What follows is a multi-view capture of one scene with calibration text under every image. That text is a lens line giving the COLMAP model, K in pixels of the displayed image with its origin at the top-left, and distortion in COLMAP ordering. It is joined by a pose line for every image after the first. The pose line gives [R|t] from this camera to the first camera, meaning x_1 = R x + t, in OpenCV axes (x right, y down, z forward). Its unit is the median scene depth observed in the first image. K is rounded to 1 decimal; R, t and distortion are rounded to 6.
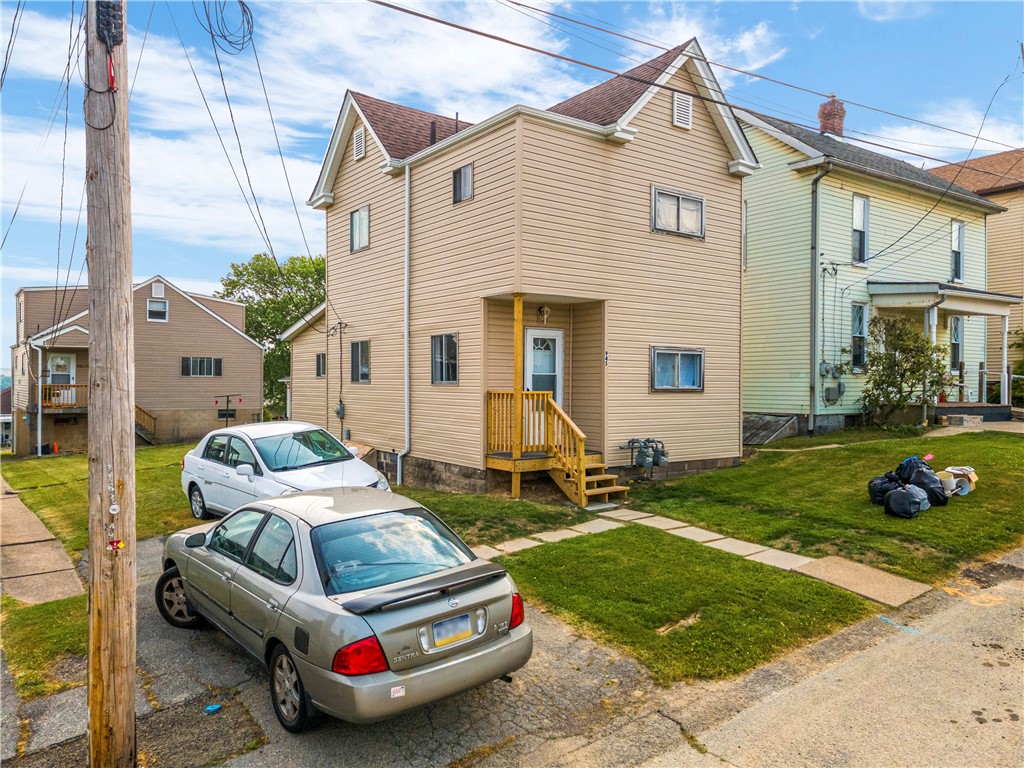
lens RADIAL K [[744.1, 0, 512.0], [0, 744.1, 384.0], [0, 0, 1]] dist [0.024190, 0.043079]
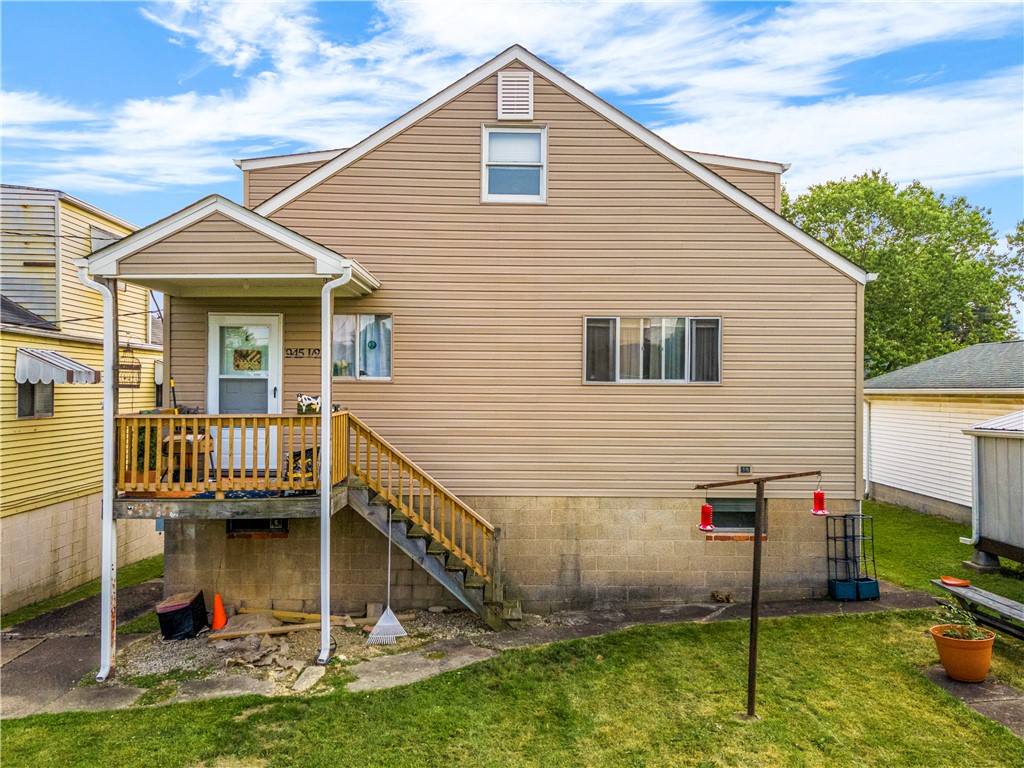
lens RADIAL K [[744.1, 0, 512.0], [0, 744.1, 384.0], [0, 0, 1]] dist [0.024190, 0.043079]
pose [[0.815768, -0.005019, -0.578357, -0.698388], [-0.001069, 0.999948, -0.010185, -0.016145], [0.578378, 0.008927, 0.815720, 1.756764]]
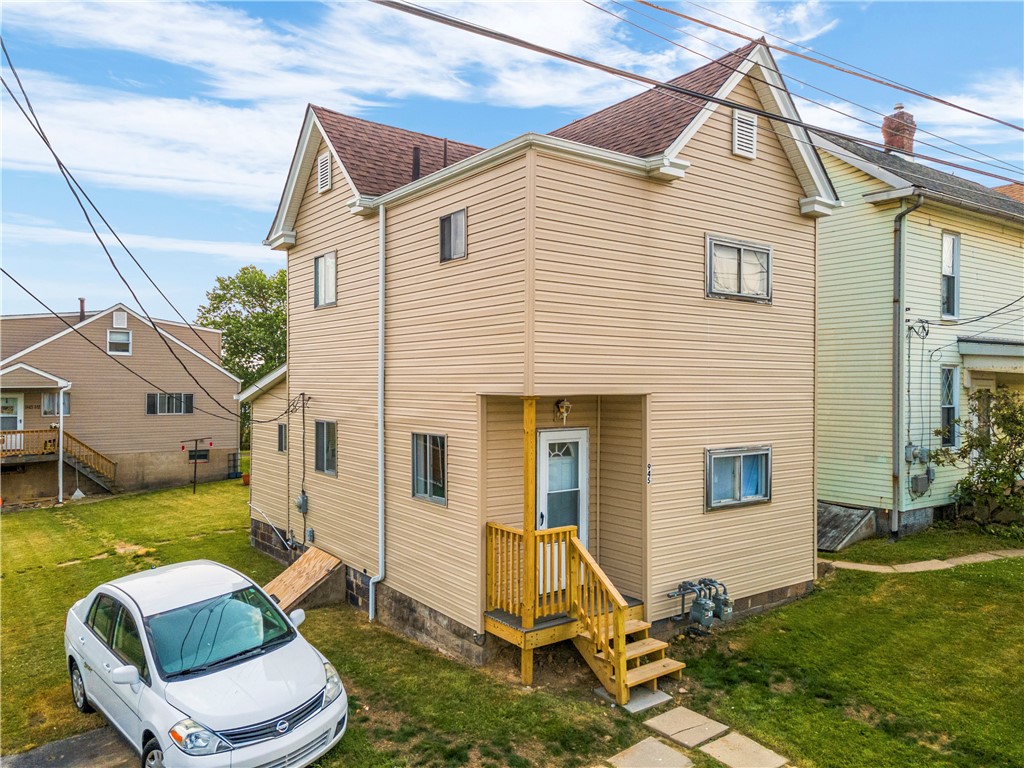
lens RADIAL K [[744.1, 0, 512.0], [0, 744.1, 384.0], [0, 0, 1]] dist [0.024190, 0.043079]
pose [[0.999999, -0.001104, 0.000429, -0.007195], [0.001105, 0.999998, -0.001849, -0.106972], [-0.000427, 0.001849, 0.999998, 0.233646]]
